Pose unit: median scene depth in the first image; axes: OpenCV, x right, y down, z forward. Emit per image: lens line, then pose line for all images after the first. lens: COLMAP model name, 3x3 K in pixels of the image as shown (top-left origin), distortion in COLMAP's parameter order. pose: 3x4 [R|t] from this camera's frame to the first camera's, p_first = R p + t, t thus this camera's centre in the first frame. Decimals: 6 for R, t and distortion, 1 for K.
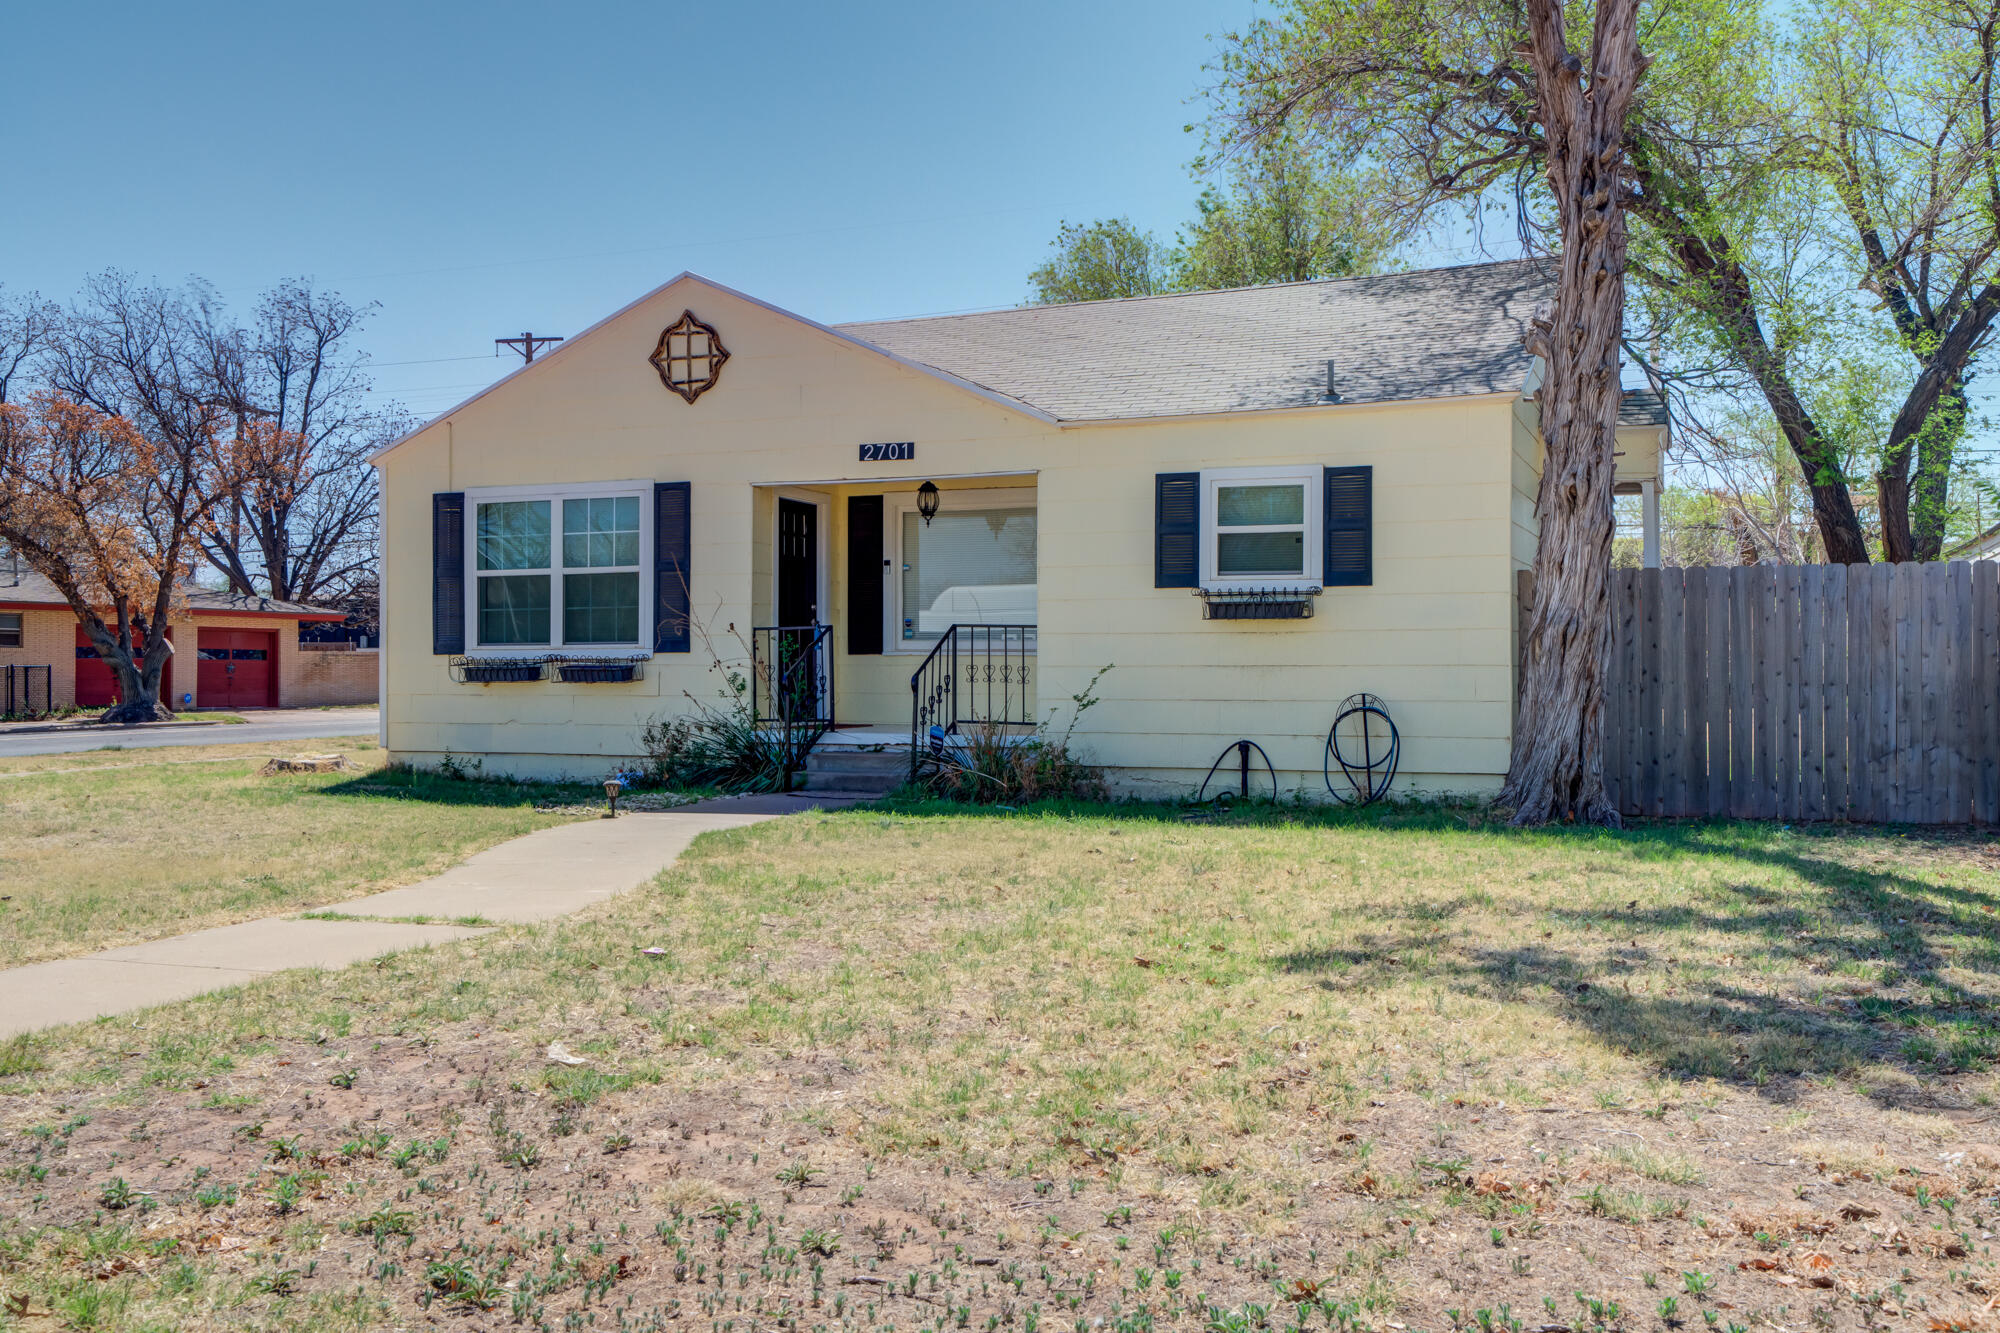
lens RADIAL K [[1855.6, 0, 1000.0], [0, 1855.6, 666.5], [0, 0, 1]] dist [0.054785, 0.003727]
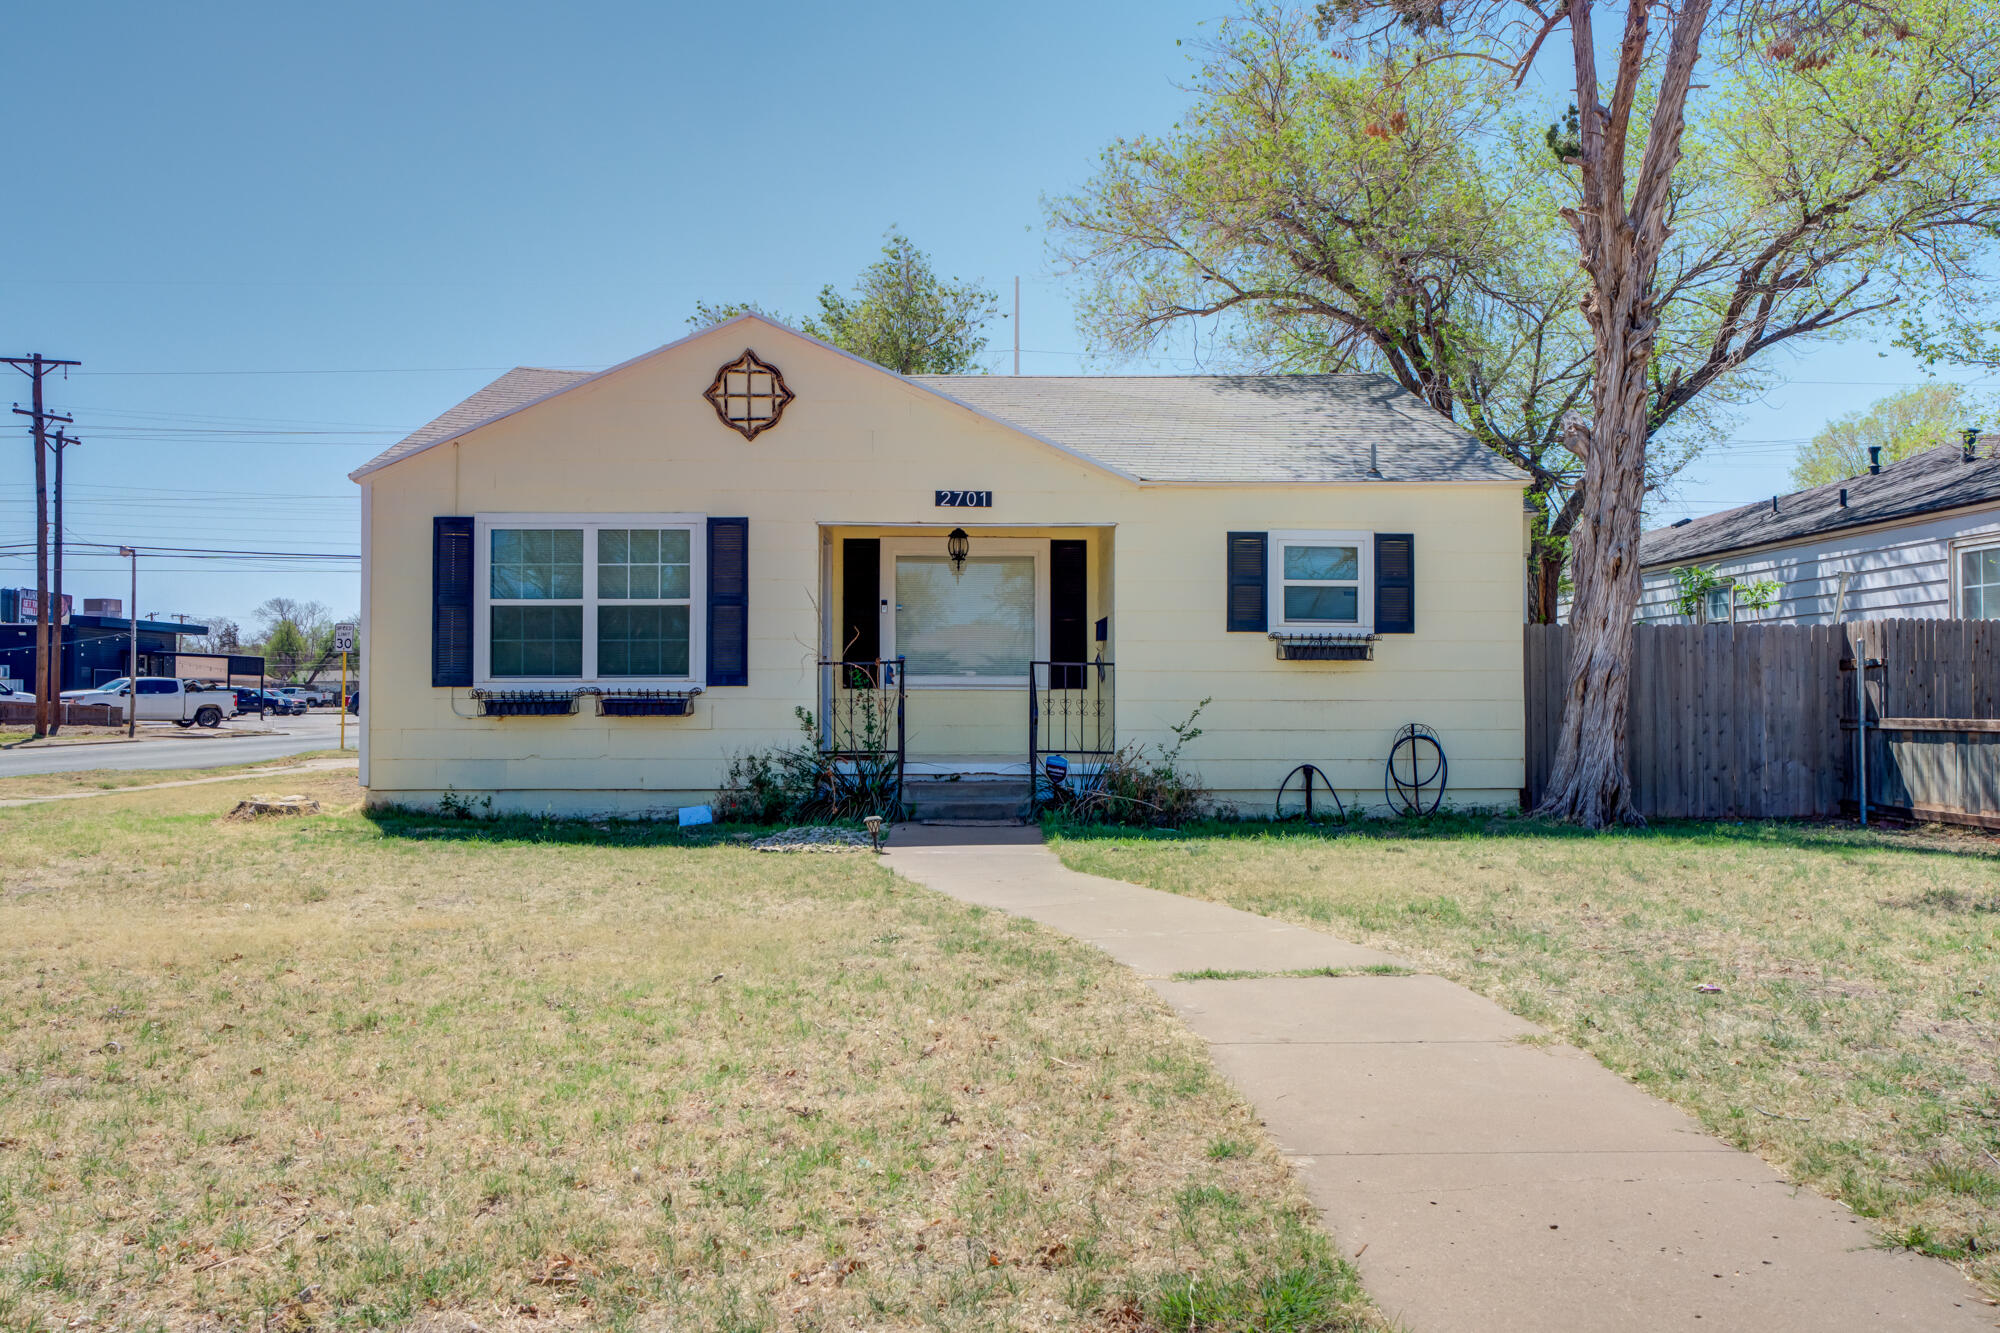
lens RADIAL K [[1542.9, 0, 1000.0], [0, 1542.9, 666.5], [0, 0, 1]] dist [0.003064, 0.004048]
pose [[0.906461, 0.010430, 0.422160, -0.415980], [-0.001705, 0.999777, -0.021040, -0.000840], [-0.422285, 0.018352, 0.906277, 0.191254]]
